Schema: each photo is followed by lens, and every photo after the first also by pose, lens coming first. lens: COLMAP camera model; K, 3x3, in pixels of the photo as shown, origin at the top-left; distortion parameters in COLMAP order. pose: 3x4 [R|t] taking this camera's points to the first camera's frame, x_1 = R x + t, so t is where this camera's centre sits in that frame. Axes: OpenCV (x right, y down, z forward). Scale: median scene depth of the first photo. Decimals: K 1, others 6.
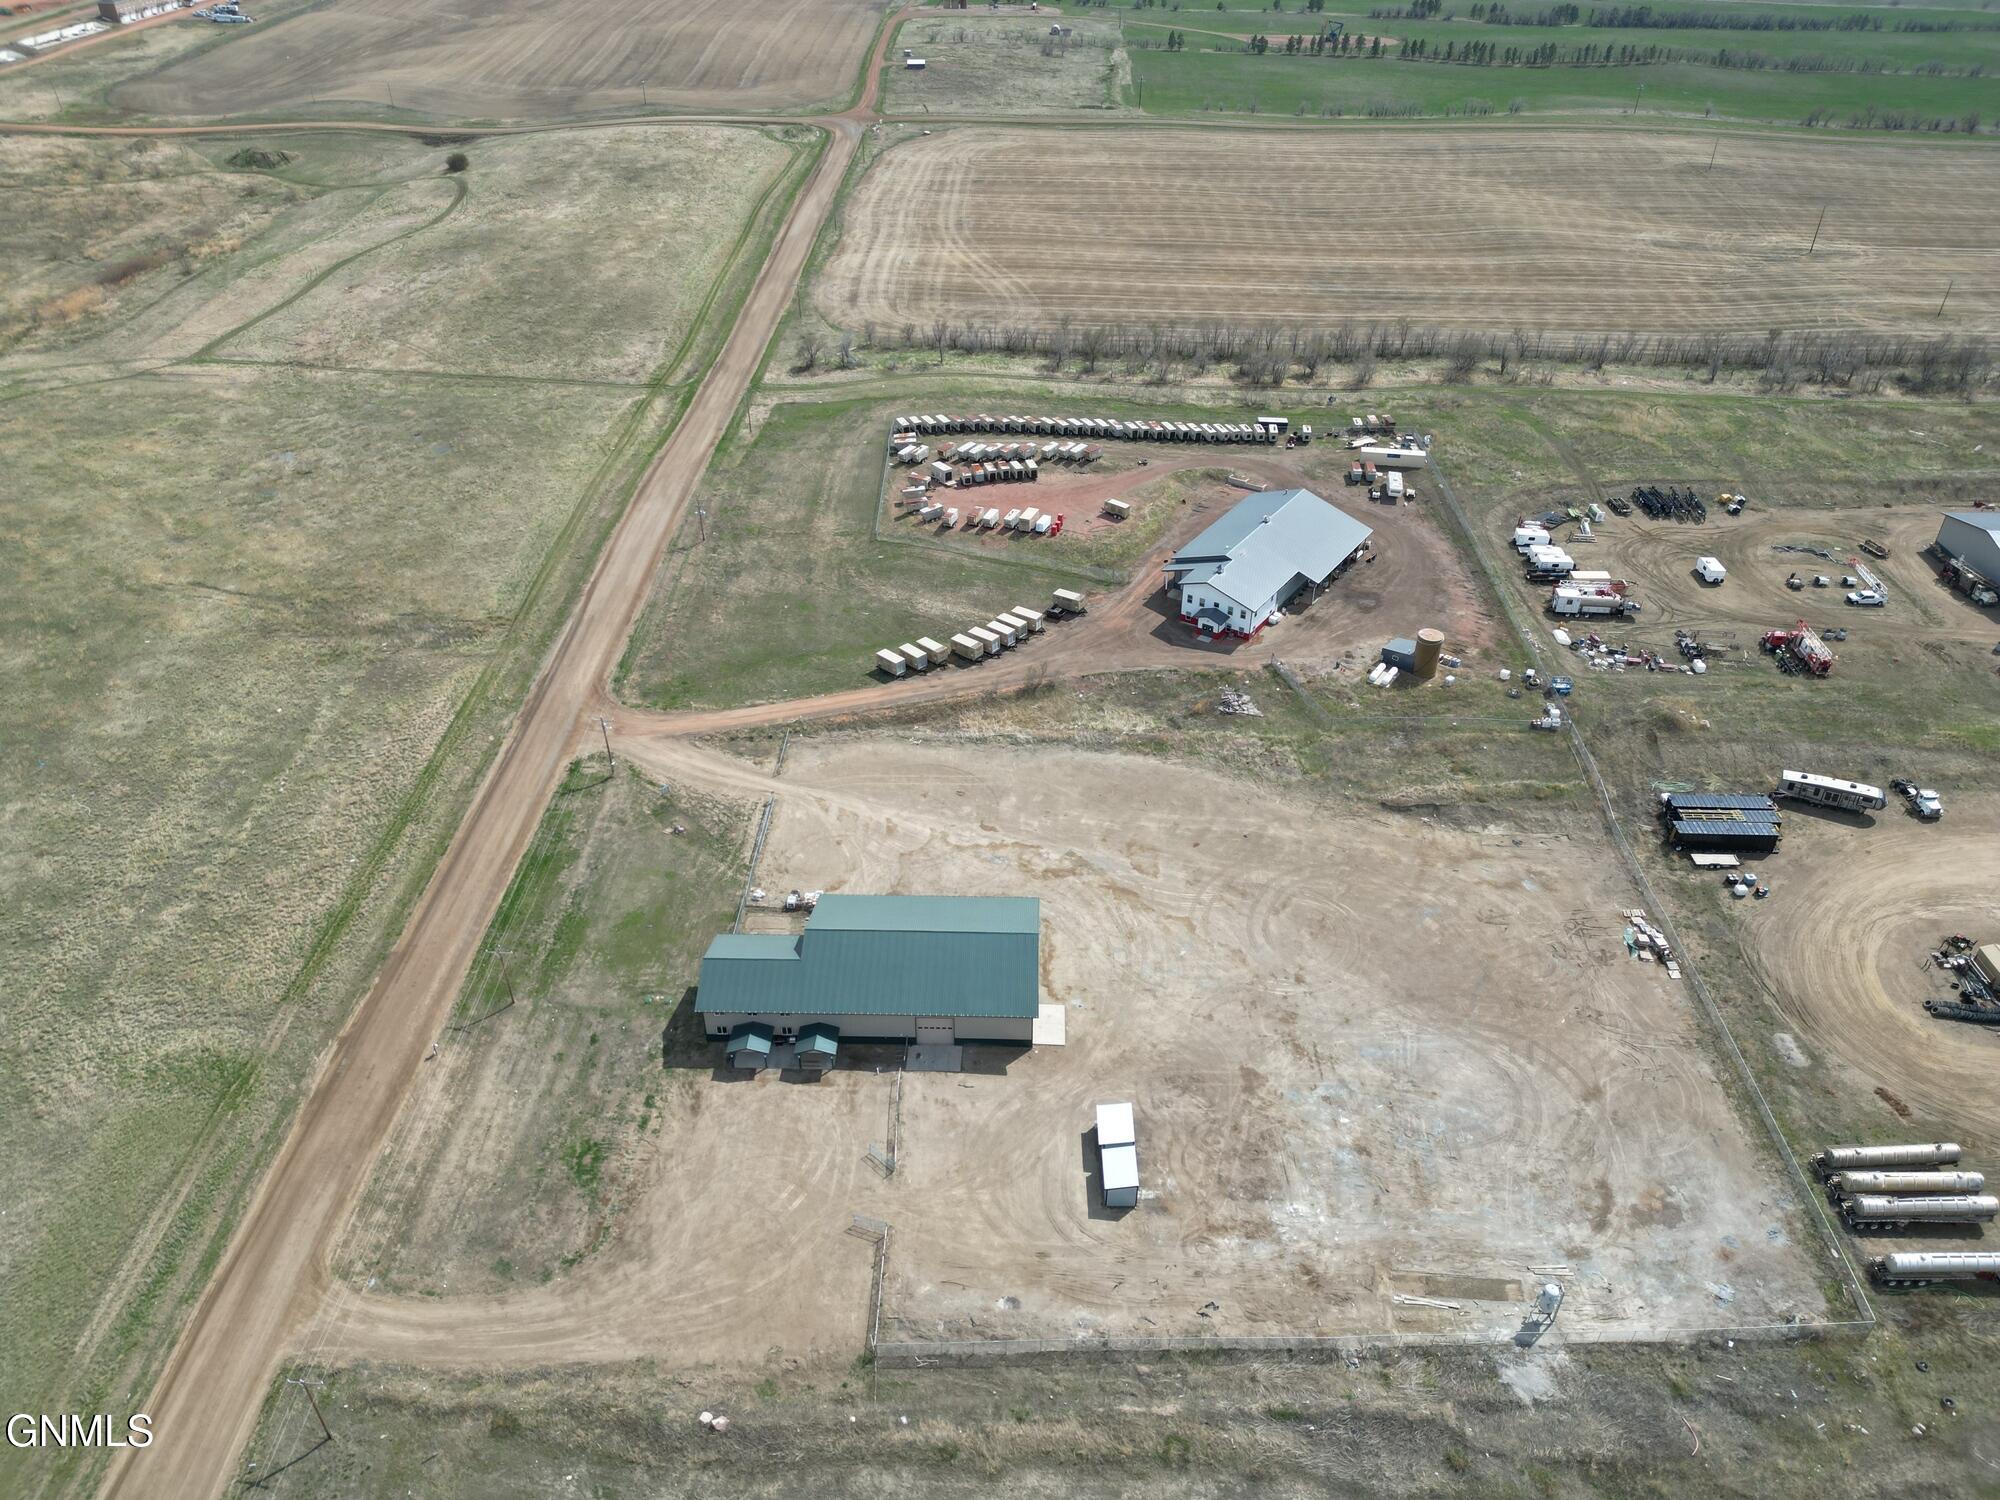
lens RADIAL K [[1391.0, 0, 997.5], [0, 1391.0, 749.4], [0, 0, 1]] dist [0.086194, -0.085256]
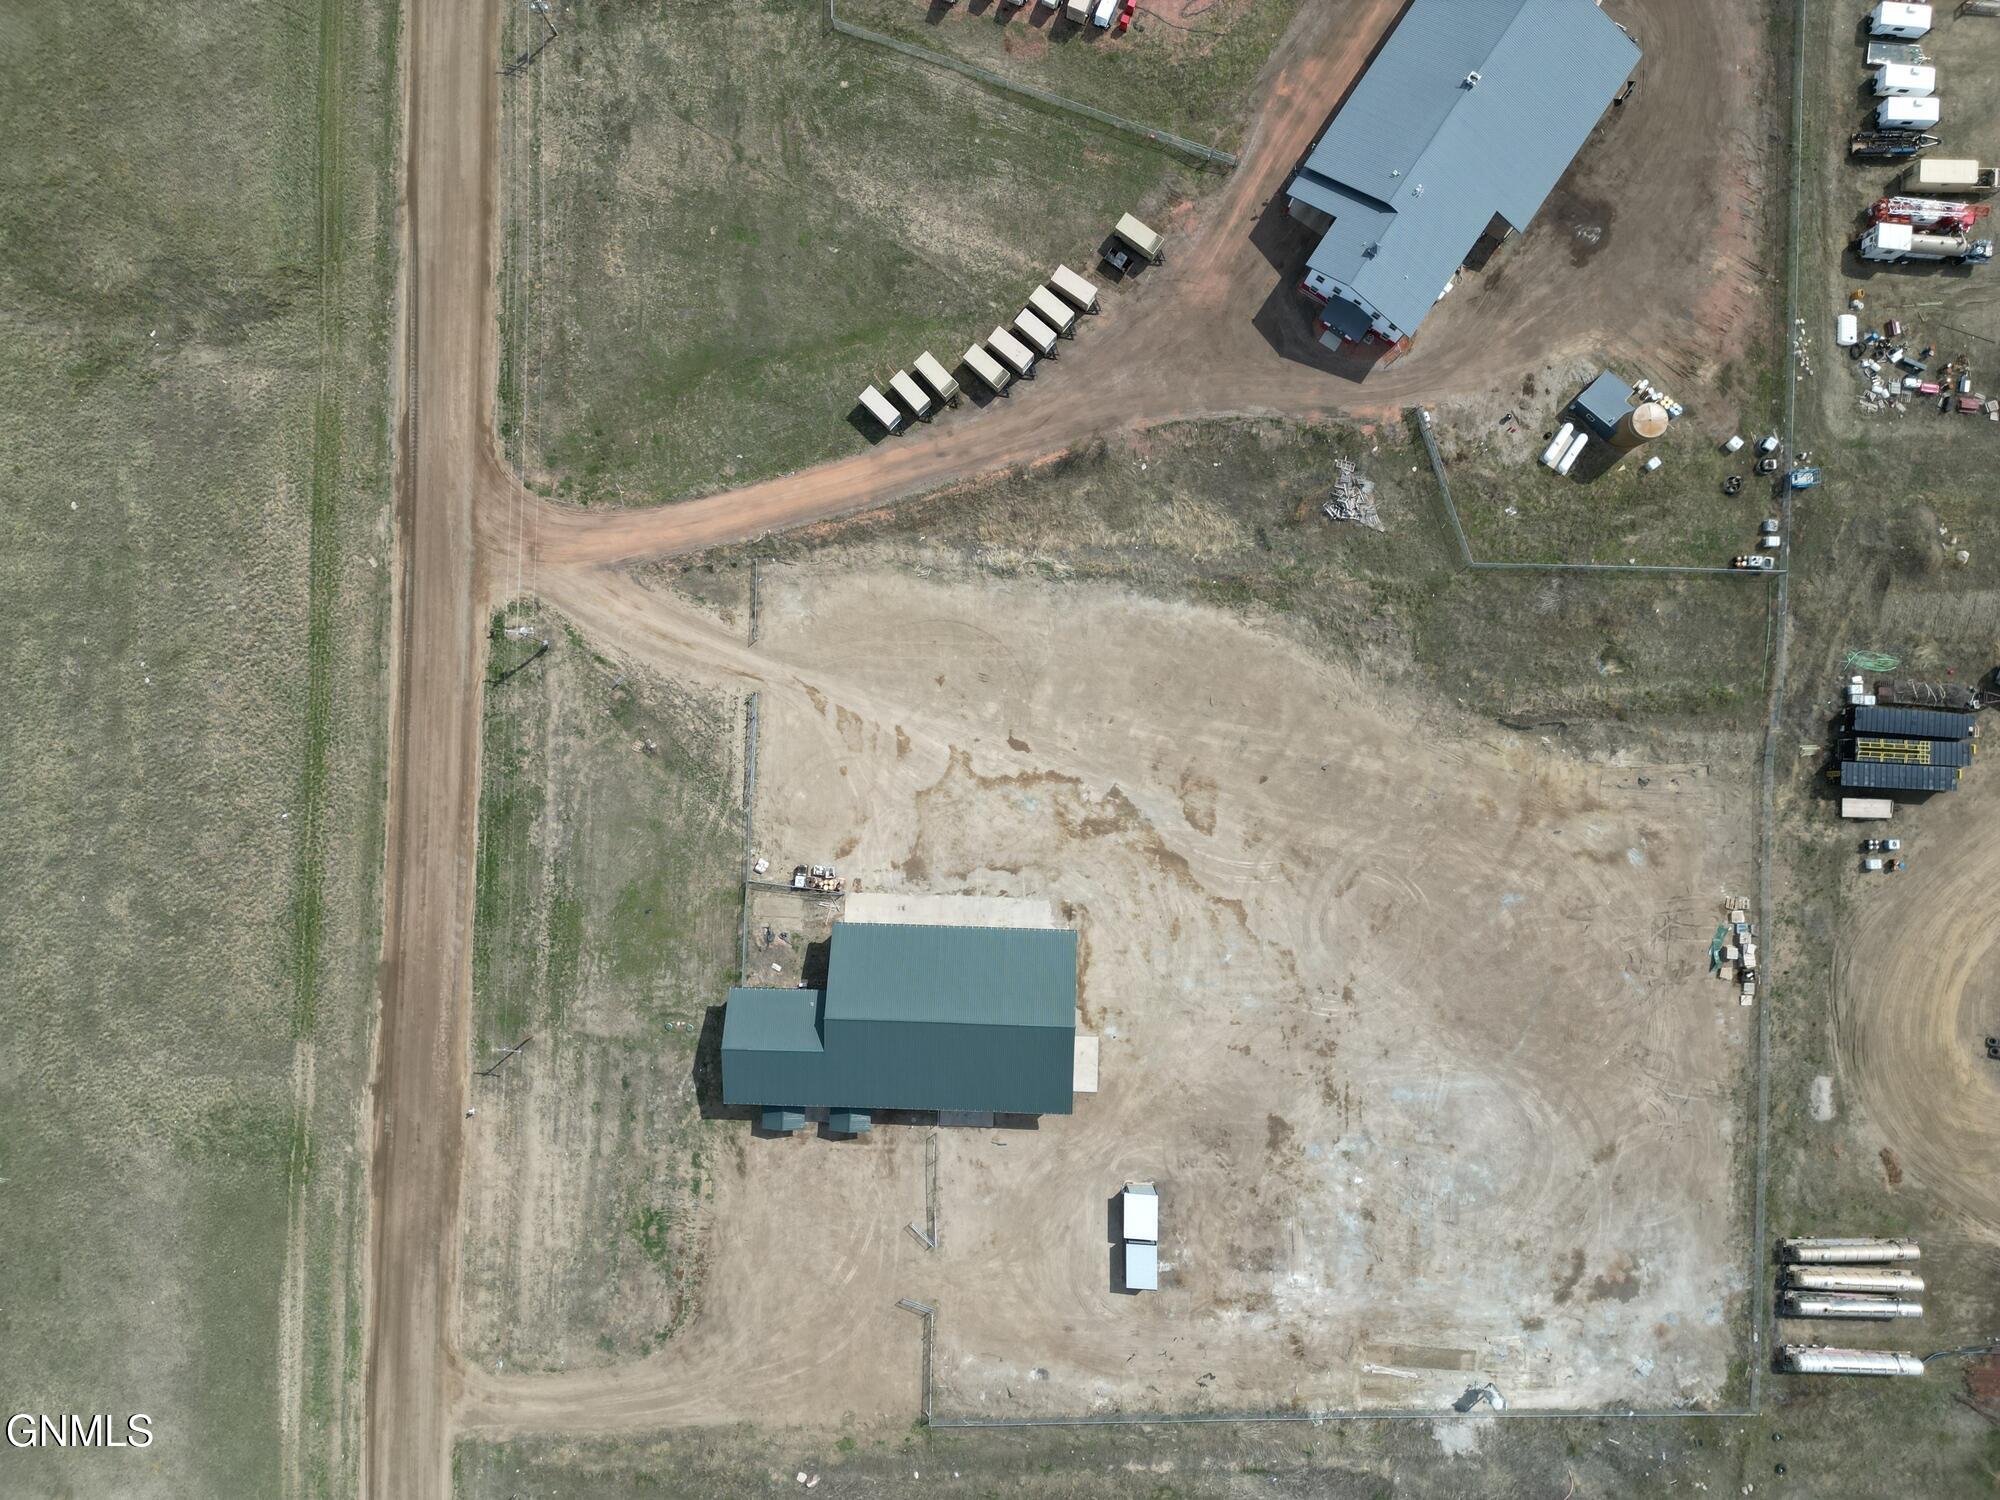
lens RADIAL K [[1391.0, 0, 997.5], [0, 1391.0, 749.4], [0, 0, 1]] dist [0.086194, -0.085256]
pose [[0.999994, 0.000914, -0.003198, -0.020439], [0.002018, 0.597690, 0.801725, -0.755065], [0.002644, -0.801727, 0.597685, 0.609342]]
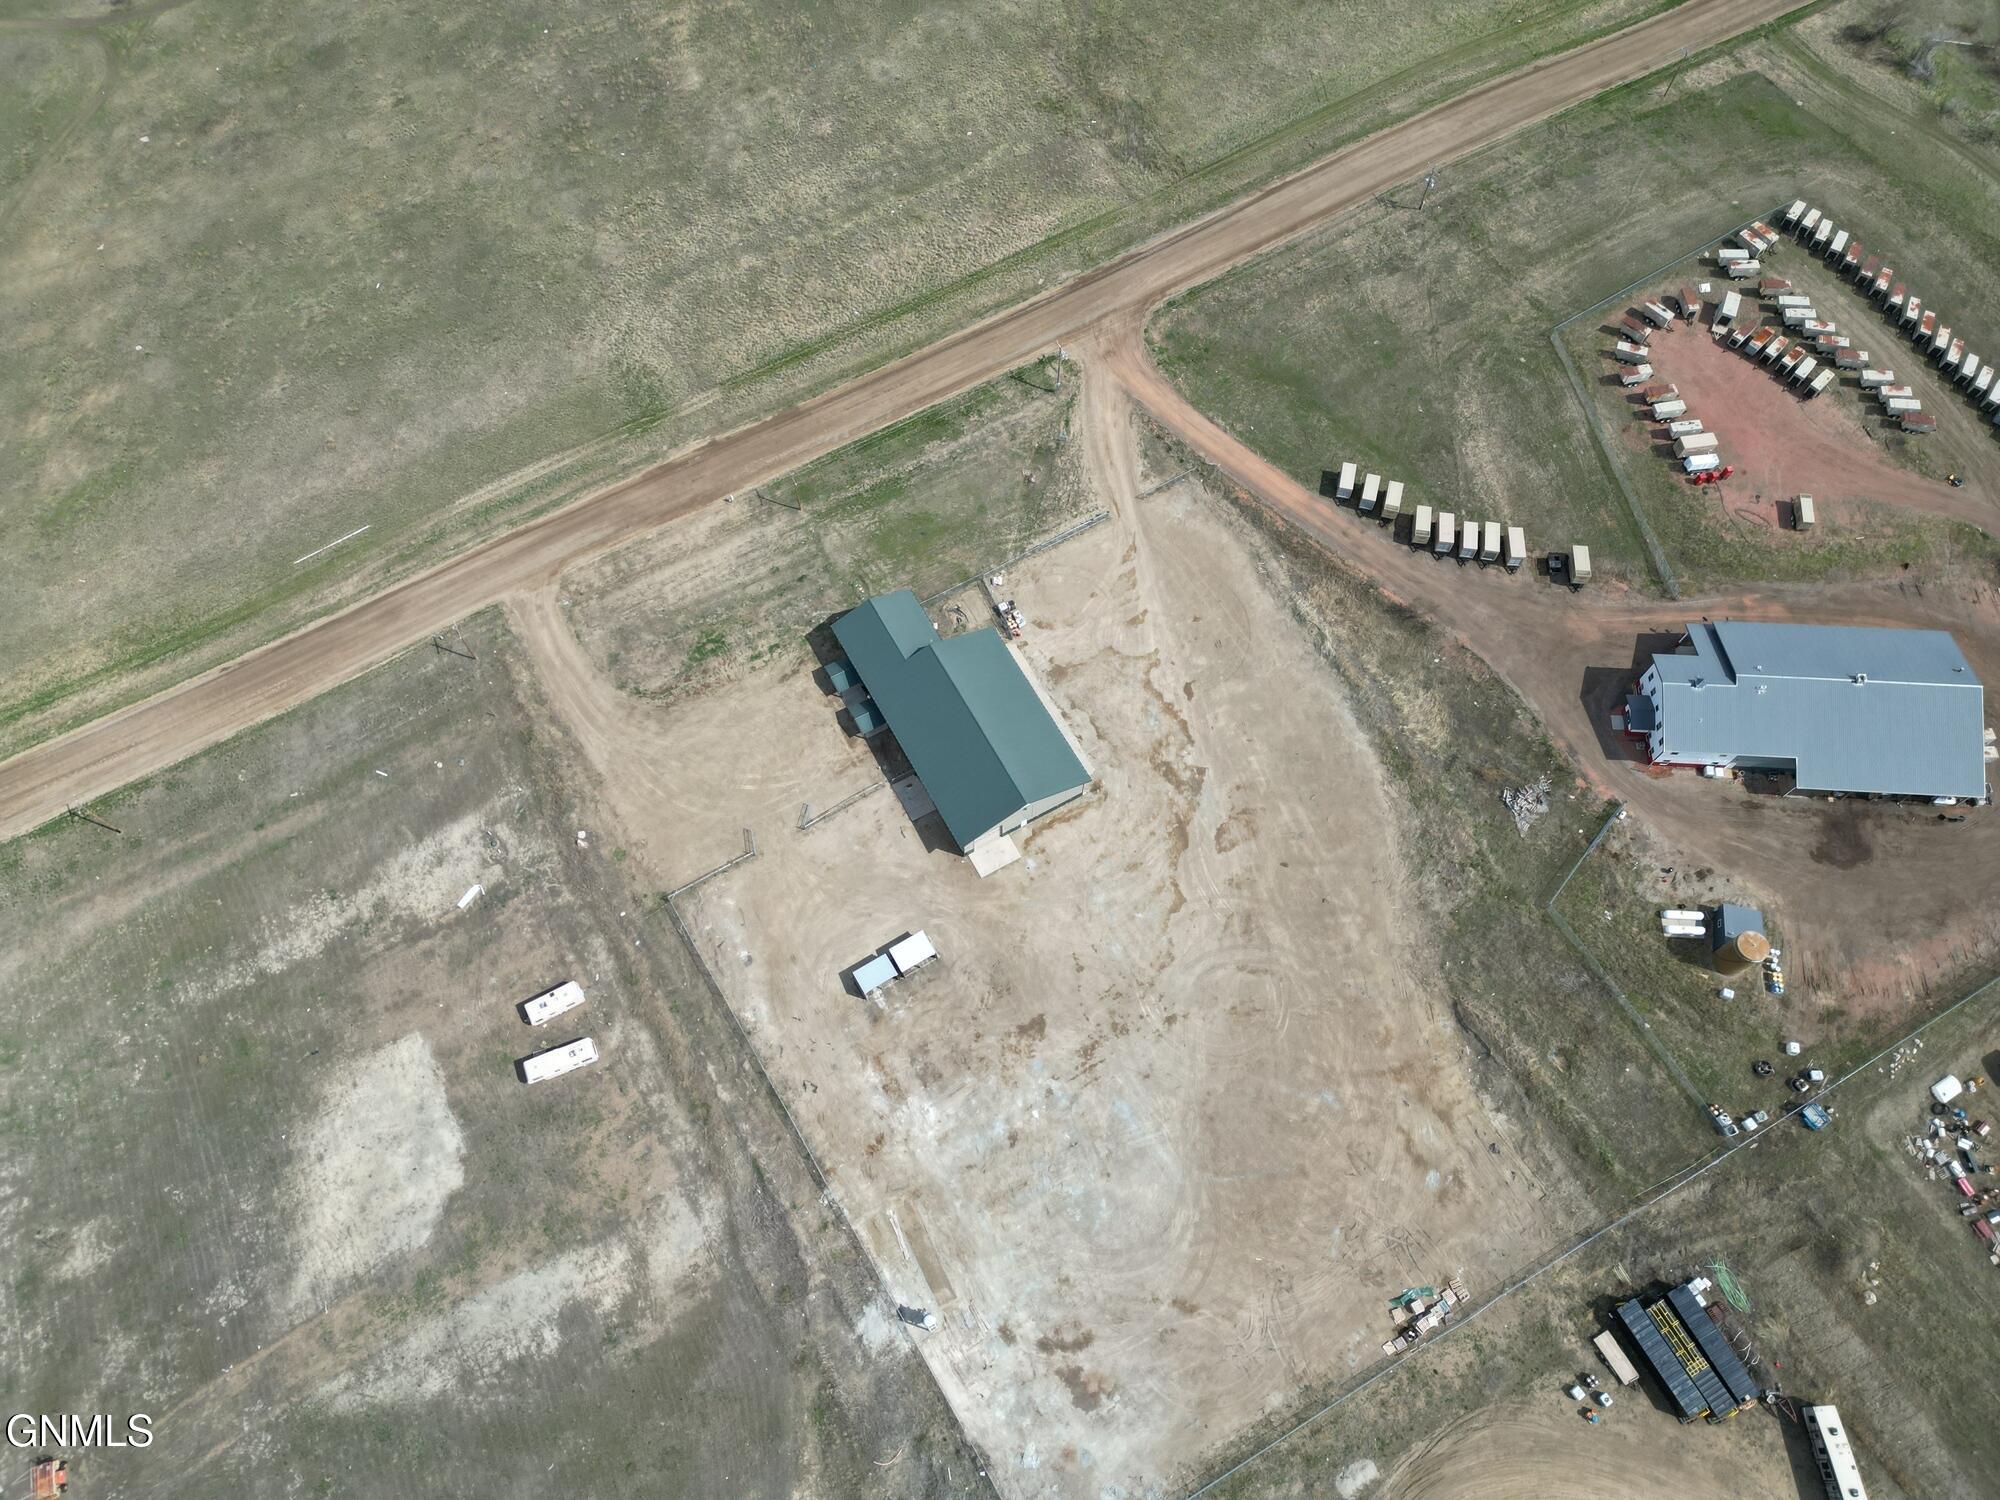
lens RADIAL K [[1391.0, 0, 997.5], [0, 1391.0, 749.4], [0, 0, 1]] dist [0.086194, -0.085256]
pose [[0.515220, 0.779577, -0.356102, 0.394334], [-0.493943, 0.609640, 0.619968, -0.596118], [0.700406, -0.143526, 0.699165, 0.213727]]
